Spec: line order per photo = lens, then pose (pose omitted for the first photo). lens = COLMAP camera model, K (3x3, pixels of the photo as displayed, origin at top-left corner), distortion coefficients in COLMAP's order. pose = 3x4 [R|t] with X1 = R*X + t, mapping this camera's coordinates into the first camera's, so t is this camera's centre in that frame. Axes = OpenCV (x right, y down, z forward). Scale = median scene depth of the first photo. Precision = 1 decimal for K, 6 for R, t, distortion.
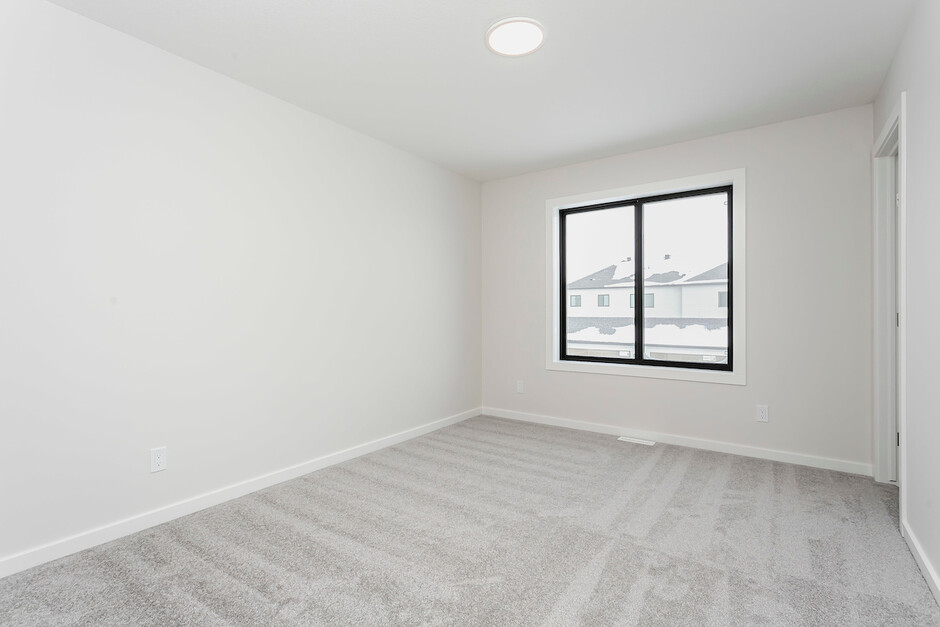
lens RADIAL K [[442.5, 0, 462.7], [0, 442.5, 308.7], [0, 0, 1]] dist [0.003425, 0.001814]
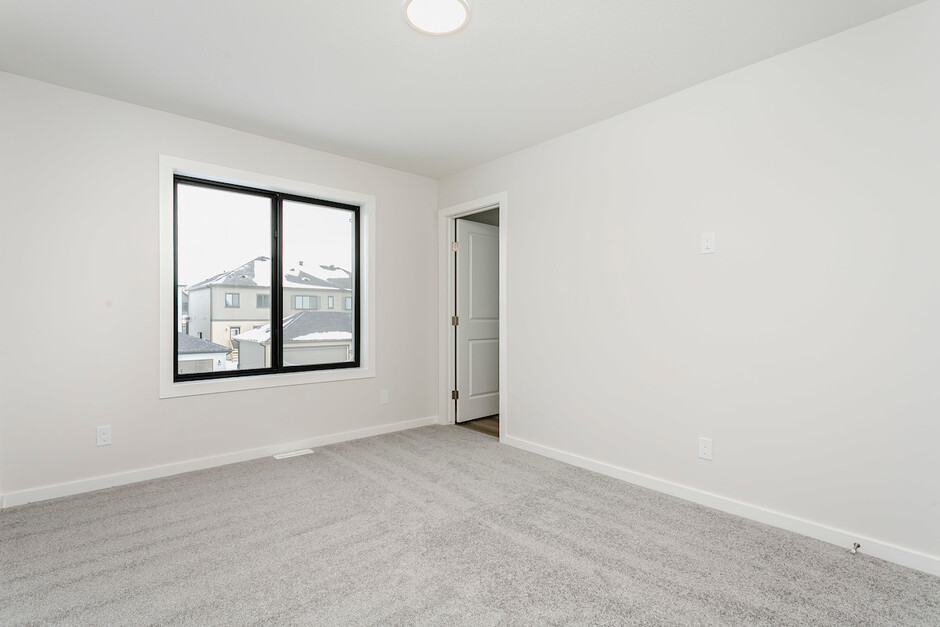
lens RADIAL K [[442.5, 0, 465.6], [0, 442.5, 316.2], [0, 0, 1]] dist [0.003425, 0.001814]
pose [[0.250651, 0.003068, 0.968073, -0.432665], [-0.003126, 0.999992, -0.002360, 0.009448], [-0.968072, -0.002434, 0.250659, 0.427676]]
